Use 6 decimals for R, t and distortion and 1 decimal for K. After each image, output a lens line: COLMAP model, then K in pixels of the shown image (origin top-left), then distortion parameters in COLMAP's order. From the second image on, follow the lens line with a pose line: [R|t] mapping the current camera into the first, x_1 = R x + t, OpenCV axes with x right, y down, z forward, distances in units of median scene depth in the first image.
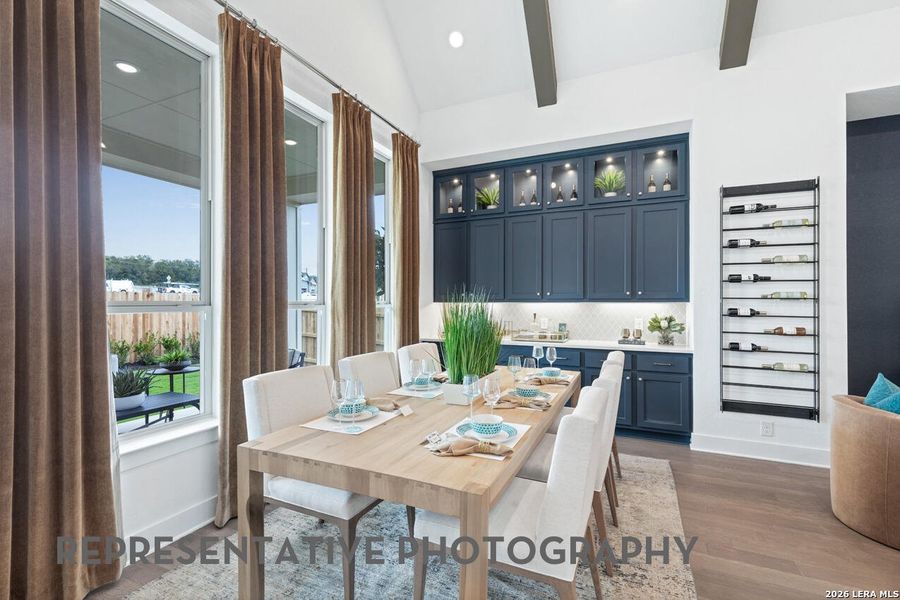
lens RADIAL K [[404.8, 0, 451.8], [0, 404.8, 302.5], [0, 0, 1]] dist [0.009859, -0.003269]
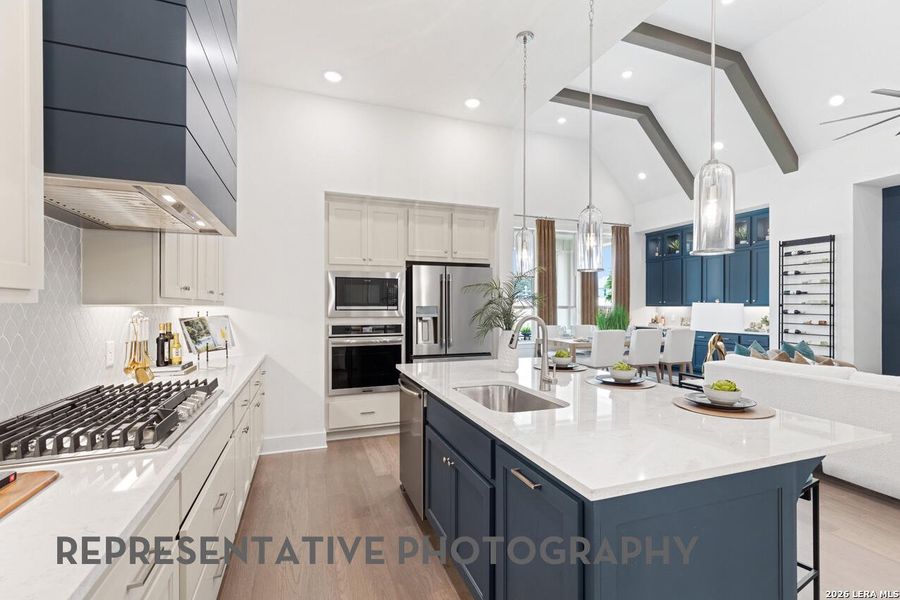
lens RADIAL K [[404.8, 0, 453.8], [0, 404.8, 305.4], [0, 0, 1]] dist [0.009859, -0.003269]
pose [[0.706894, -0.000374, -0.707319, 0.920487], [-0.003012, 0.999989, -0.003540, 0.006630], [0.707313, 0.004633, 0.706885, -1.285299]]
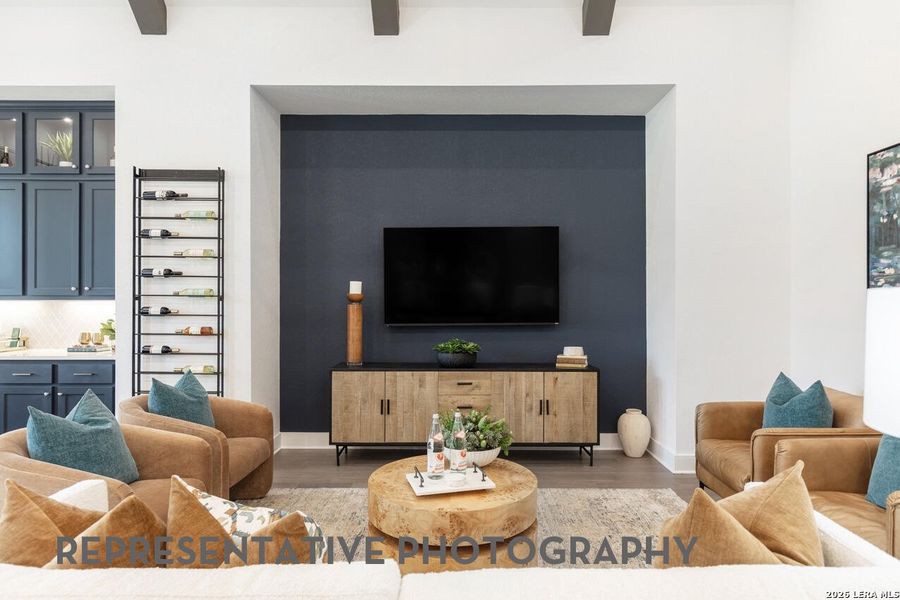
lens RADIAL K [[533.6, 0, 454.3], [0, 533.6, 299.5], [0, 0, 1]] dist [0.001625, 0.003521]
pose [[0.912619, 0.001009, 0.408810, 0.826565], [-0.000210, 0.999998, -0.001999, 0.001150], [-0.408812, 0.001738, 0.912617, -0.336489]]
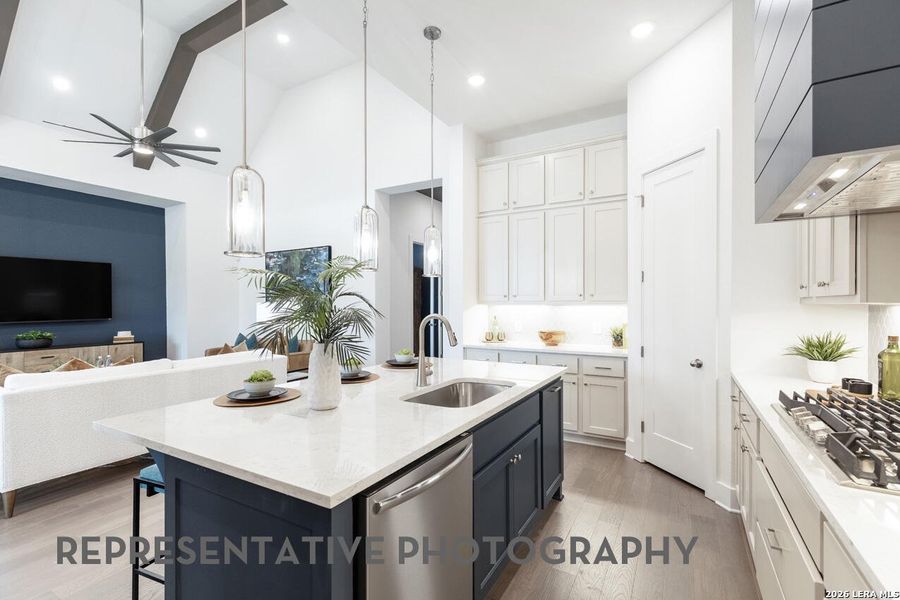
lens RADIAL K [[404.8, 0, 453.6], [0, 404.8, 304.9], [0, 0, 1]] dist [0.009859, -0.003269]
pose [[0.091378, -0.001427, 0.995815, -0.011144], [0.005116, 0.999986, 0.000963, 0.002869], [-0.995803, 0.005007, 0.091384, -0.867226]]
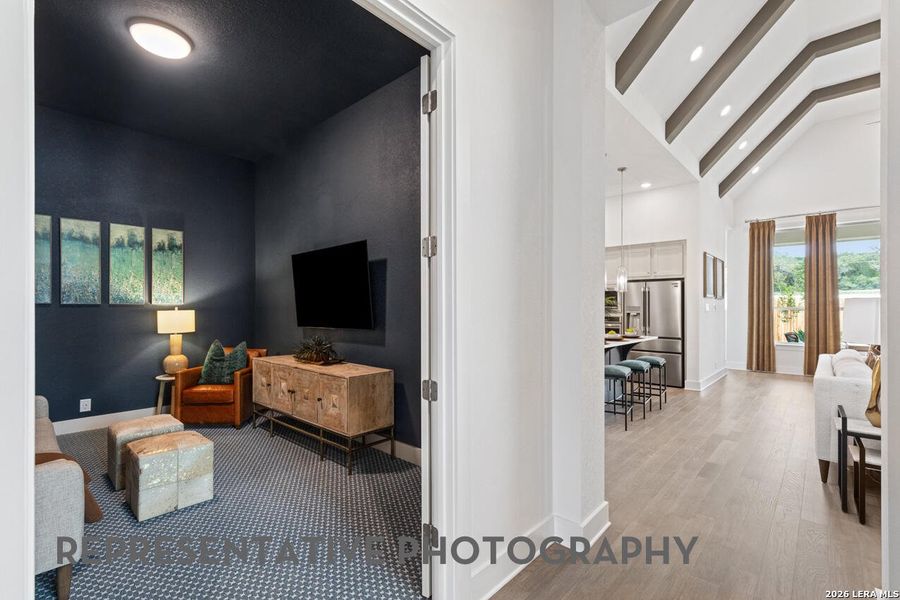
lens RADIAL K [[404.8, 0, 454.0], [0, 404.8, 302.1], [0, 0, 1]] dist [0.009859, -0.003269]
pose [[-0.309163, -0.012844, -0.950922, 2.214253], [-0.007938, 0.999909, -0.010925, 0.012857], [0.950976, 0.004170, -0.309237, -0.725624]]
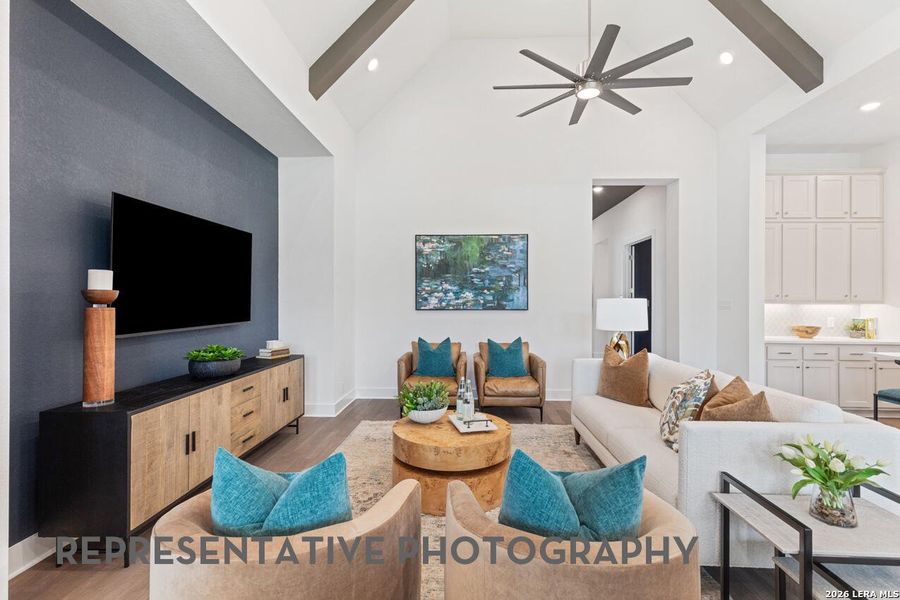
lens RADIAL K [[404.8, 0, 451.4], [0, 404.8, 298.7], [0, 0, 1]] dist [0.009859, -0.003269]
pose [[-0.372407, 0.003186, 0.928064, 0.369777], [-0.002493, 0.999987, -0.004434, -0.001921], [-0.928066, -0.003965, -0.372394, 0.672676]]
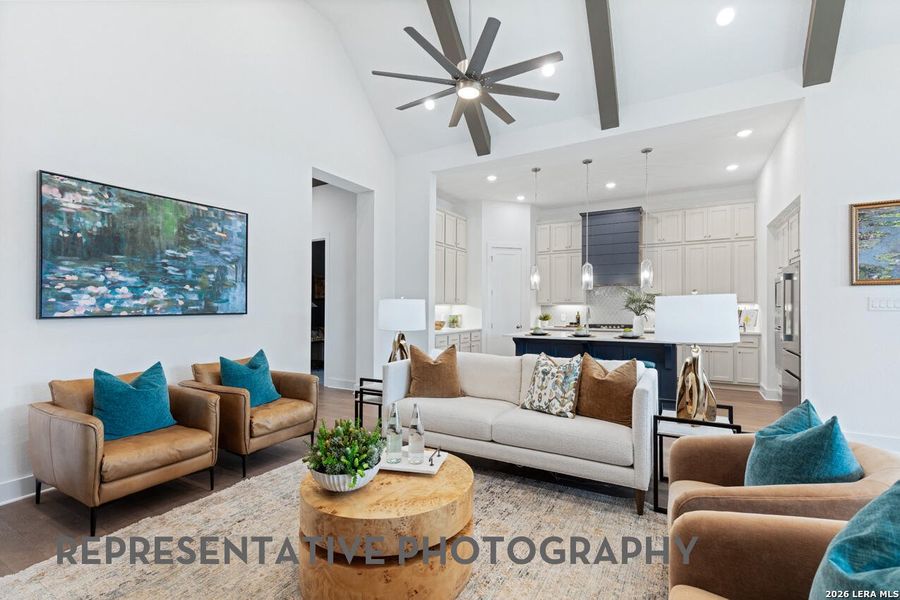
lens RADIAL K [[404.8, 0, 454.0], [0, 404.8, 300.8], [0, 0, 1]] dist [0.009859, -0.003269]
pose [[-0.996033, 0.002291, 0.088955, 0.995535], [0.001175, 0.999920, -0.012594, 0.010867], [-0.088976, -0.012440, -0.995956, 0.936030]]
